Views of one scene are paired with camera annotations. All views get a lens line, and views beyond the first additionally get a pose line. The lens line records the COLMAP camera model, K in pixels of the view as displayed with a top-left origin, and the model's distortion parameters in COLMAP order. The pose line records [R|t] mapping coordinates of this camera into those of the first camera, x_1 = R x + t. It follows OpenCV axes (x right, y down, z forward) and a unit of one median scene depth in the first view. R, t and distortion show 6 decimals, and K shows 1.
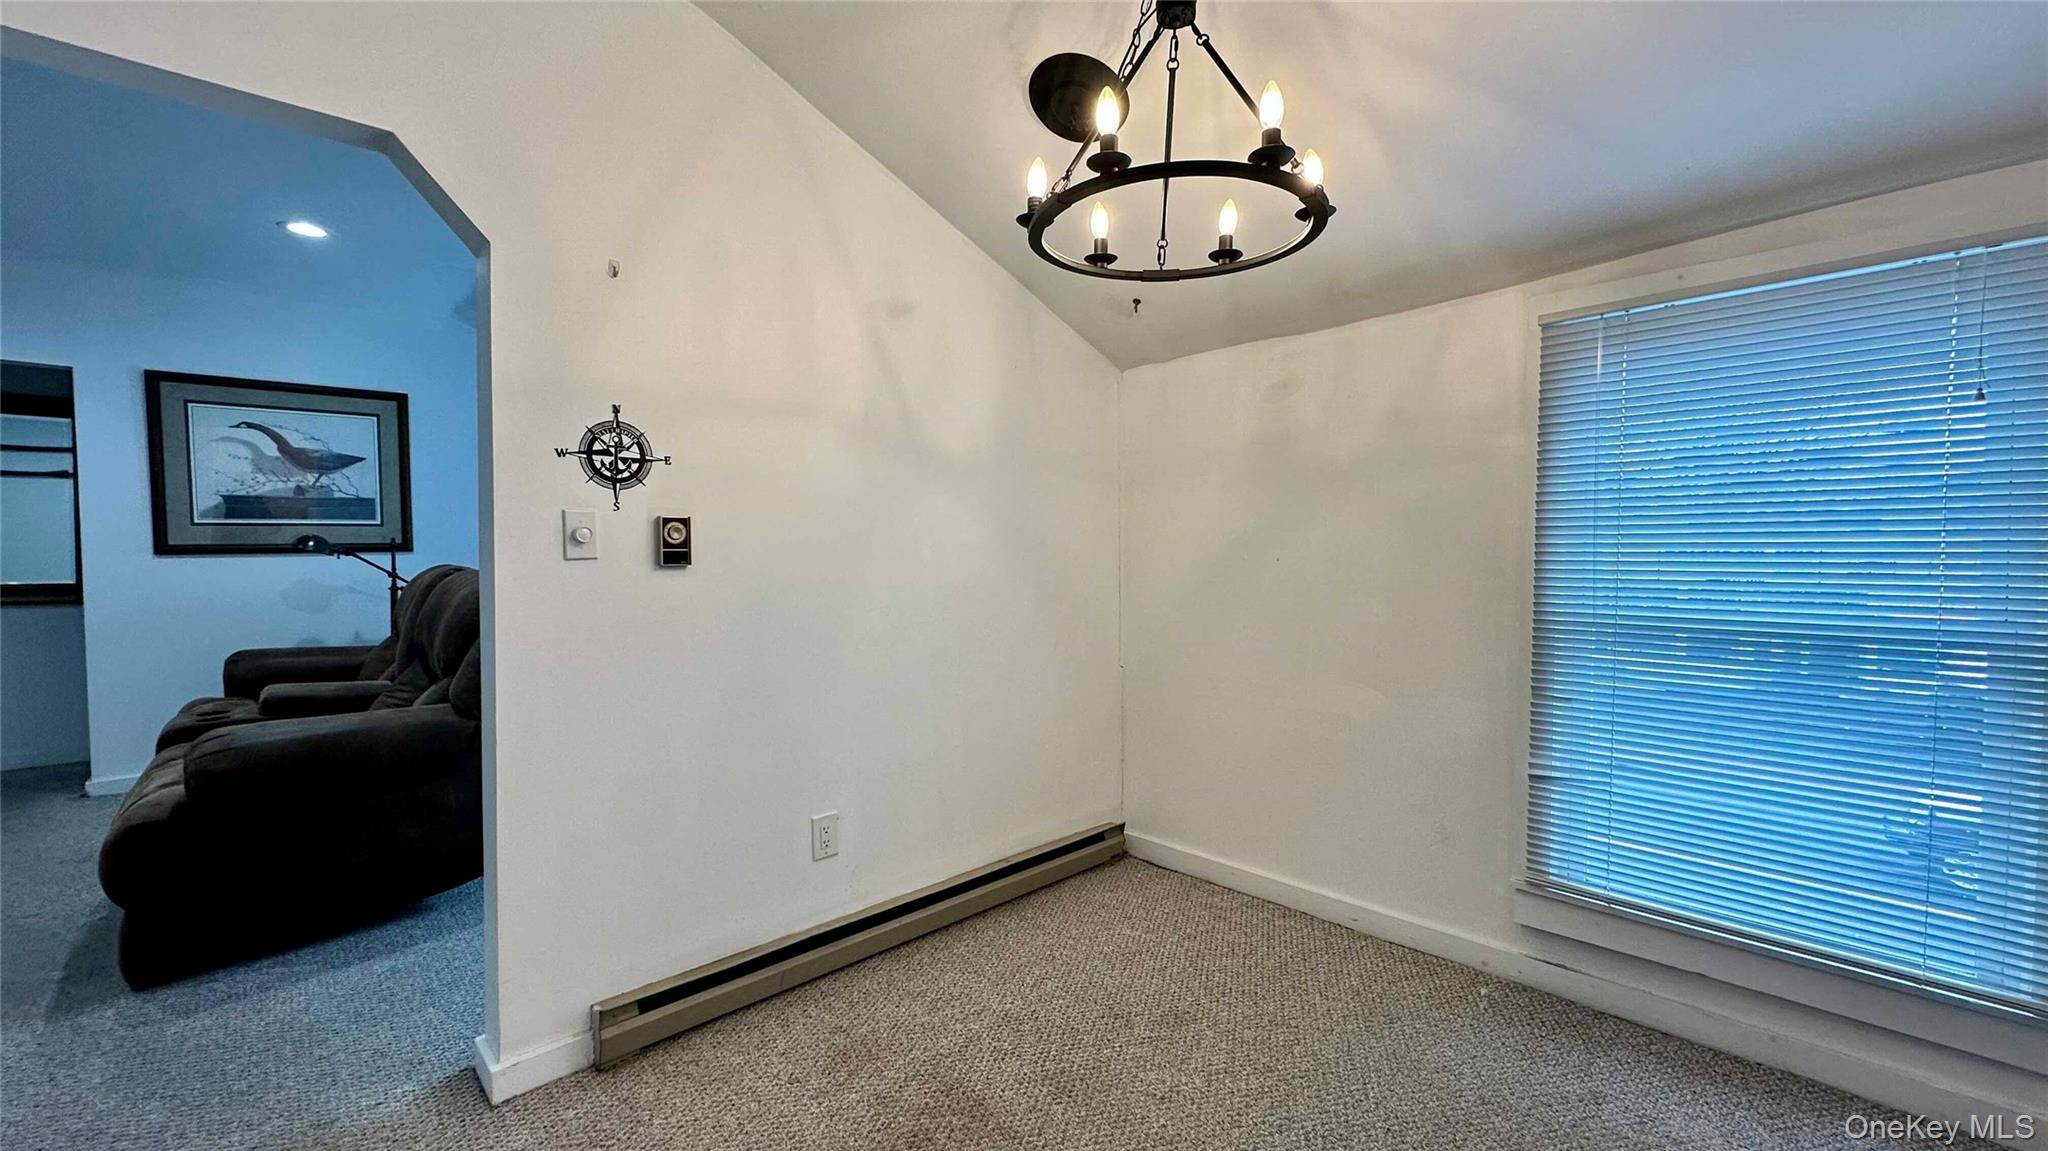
lens RADIAL K [[821.2, 0, 1024.6], [0, 821.2, 572.0], [0, 0, 1]] dist [-0.000534, 0.000481]
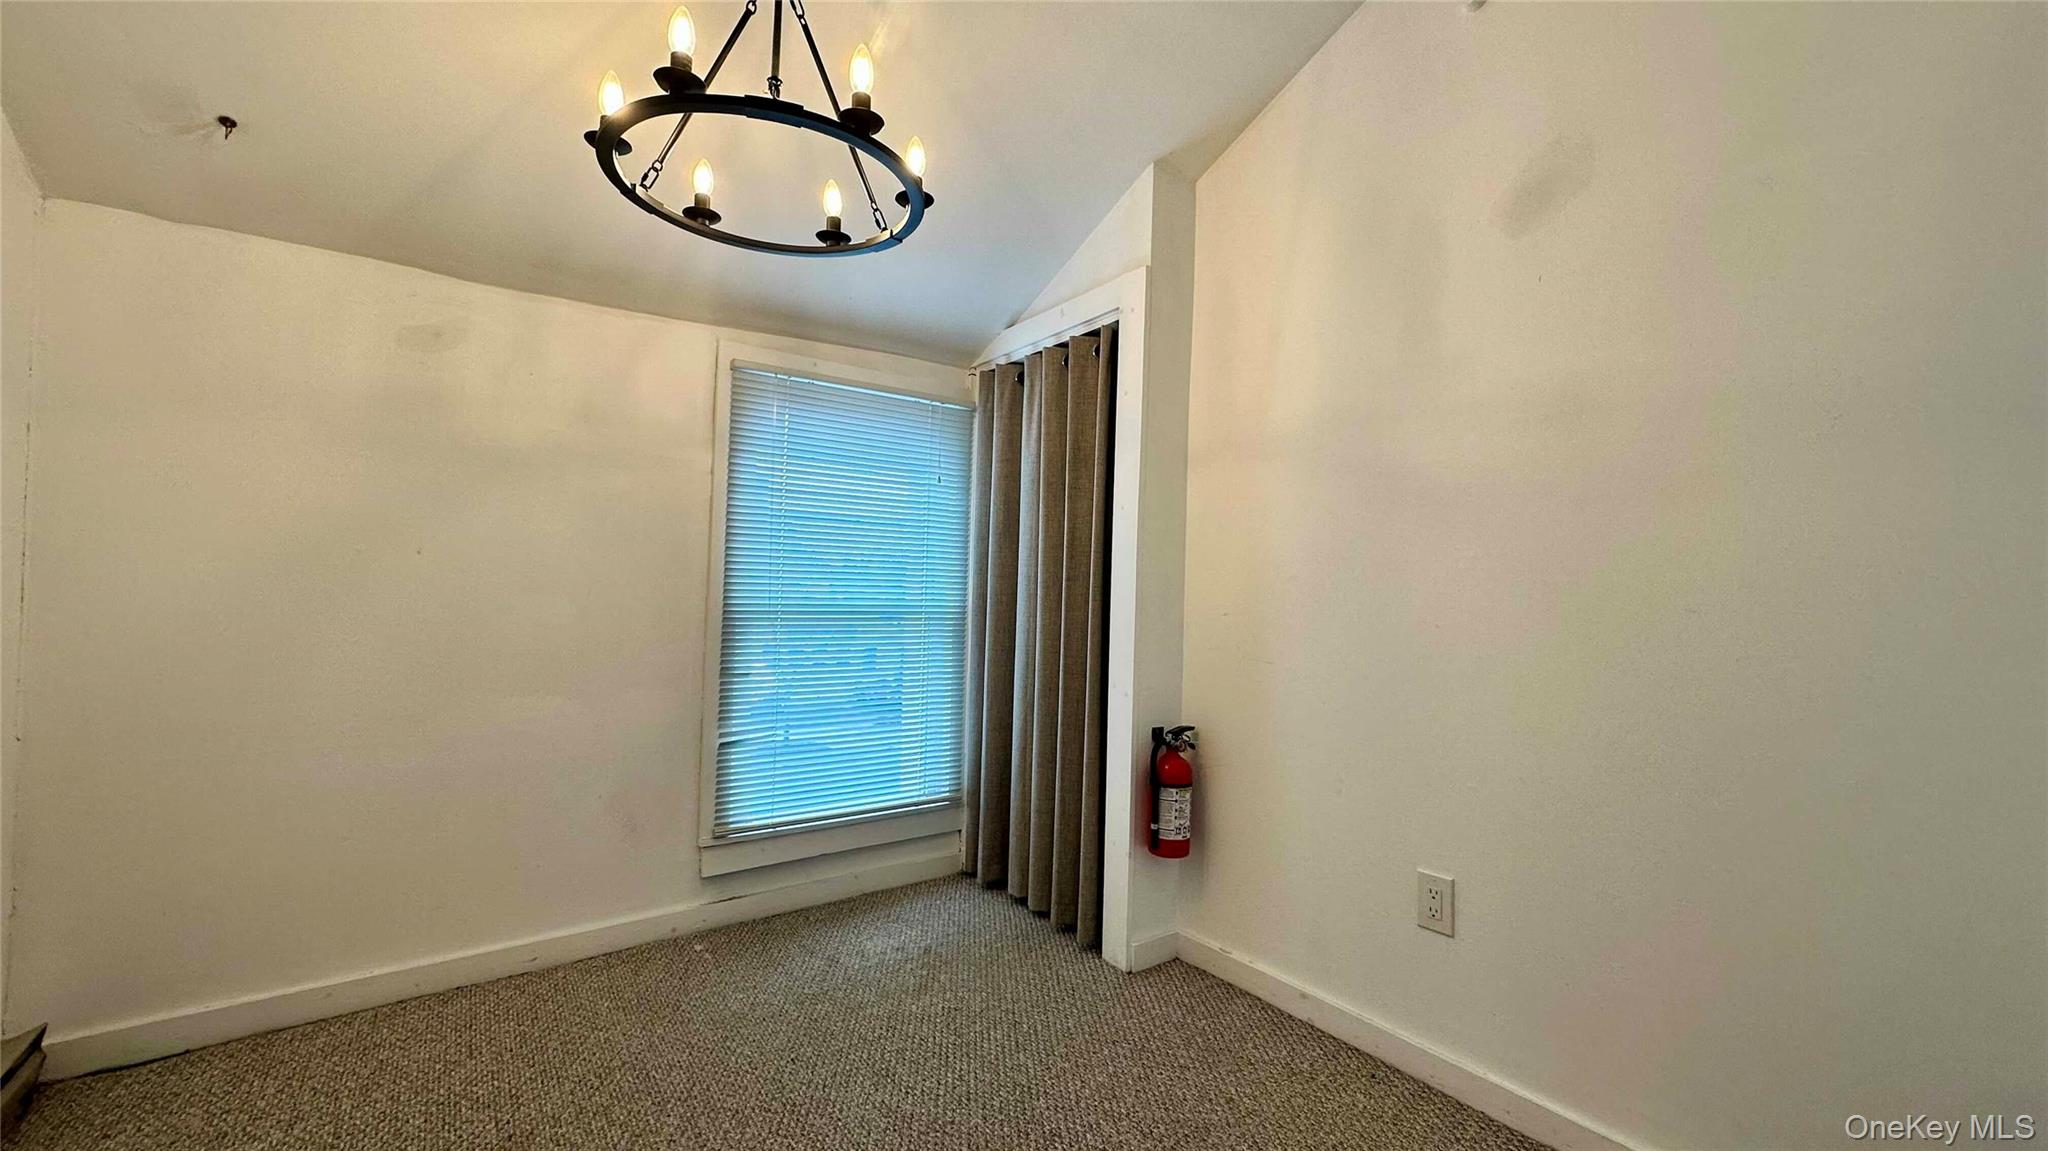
lens RADIAL K [[821.2, 0, 1024.6], [0, 821.2, 572.0], [0, 0, 1]] dist [-0.000534, 0.000481]
pose [[0.123998, 0.026365, 0.991932, -0.494992], [0.005737, 0.999611, -0.027286, 0.036066], [-0.992266, 0.009074, 0.123798, 0.415788]]
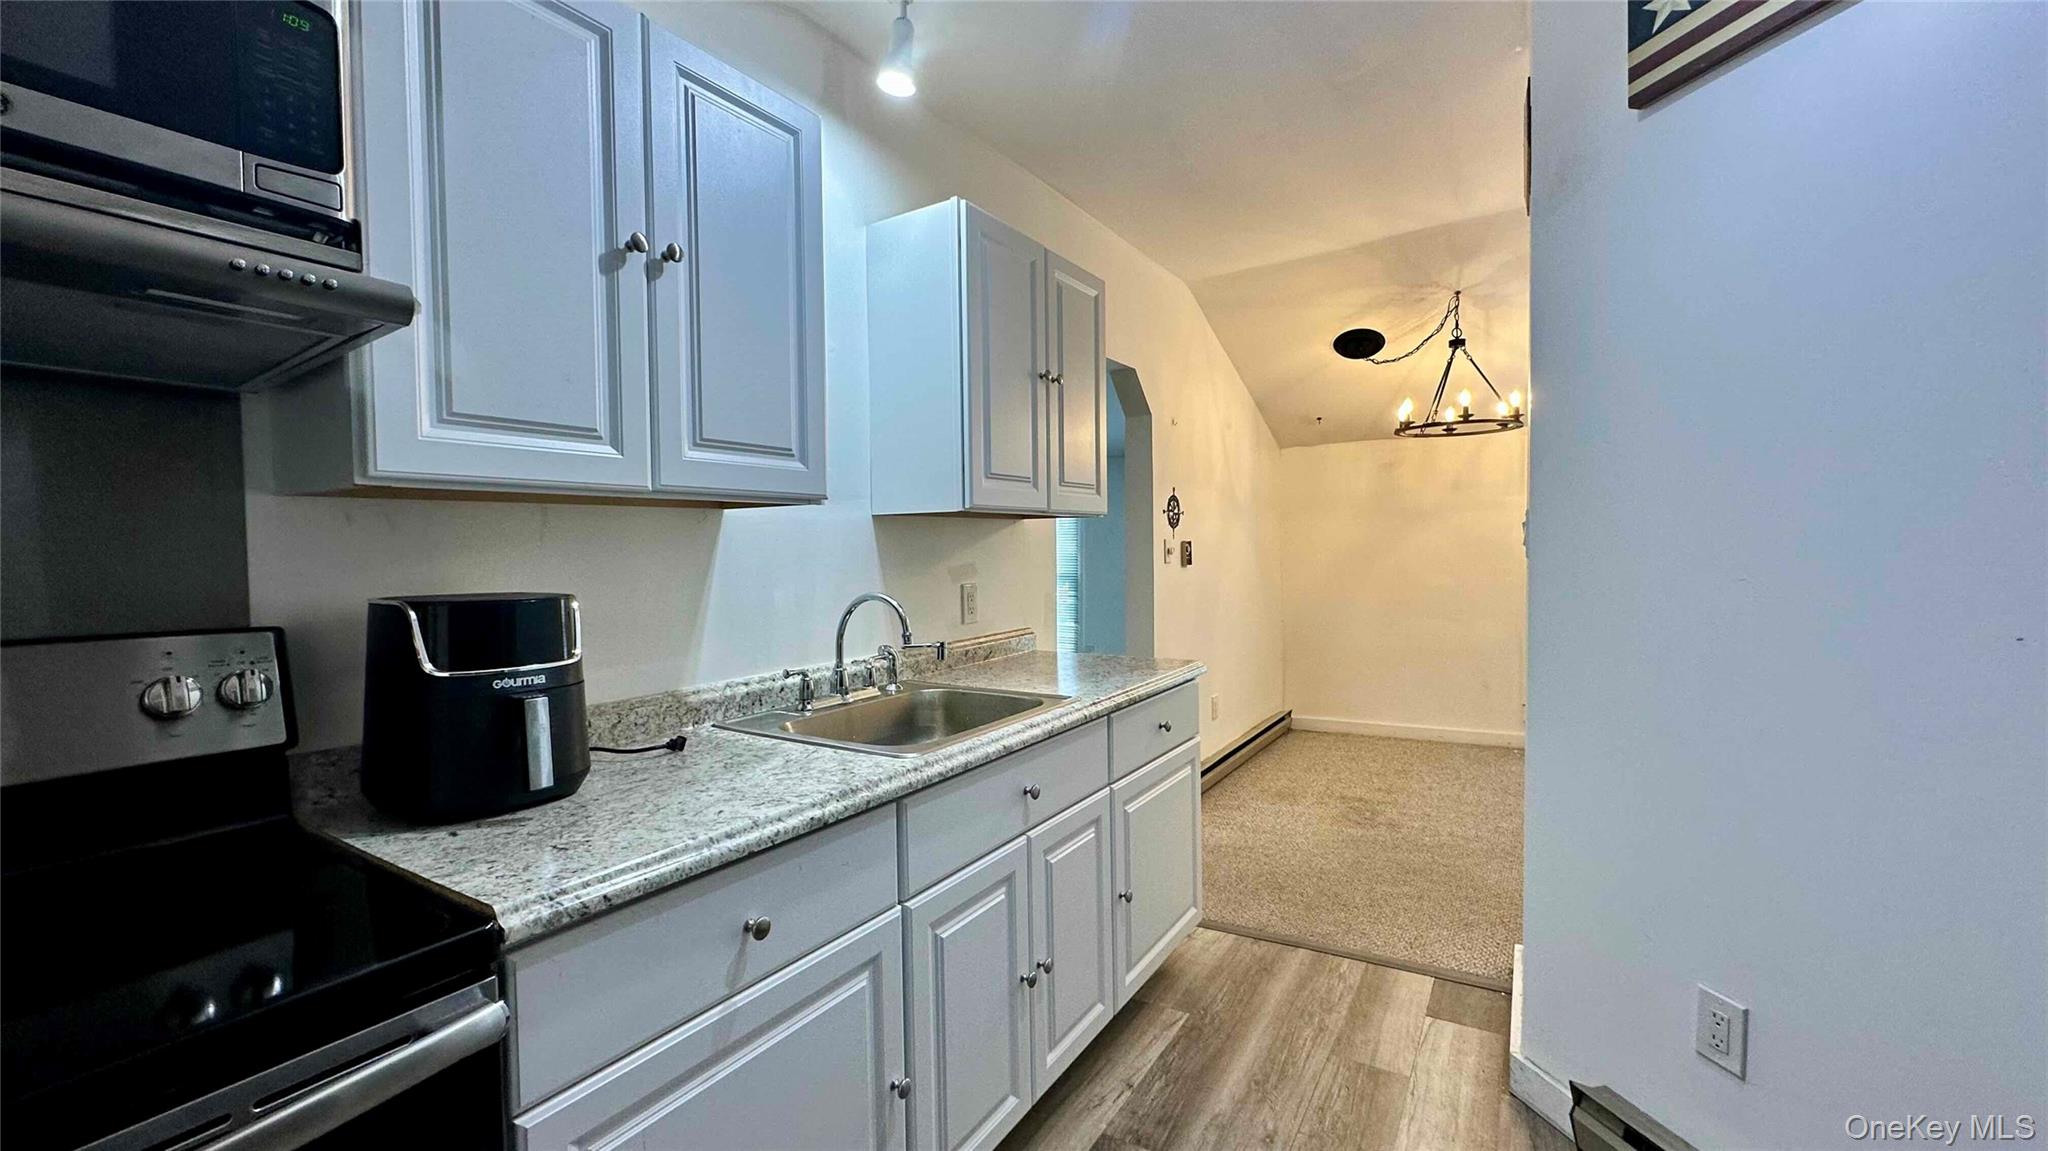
lens RADIAL K [[821.2, 0, 1024.6], [0, 821.2, 572.0], [0, 0, 1]] dist [-0.000534, 0.000481]
pose [[0.974181, -0.025804, 0.224288, -1.158720], [0.027515, 0.999611, -0.004507, 0.007439], [-0.224085, 0.010562, 0.974512, -0.805779]]
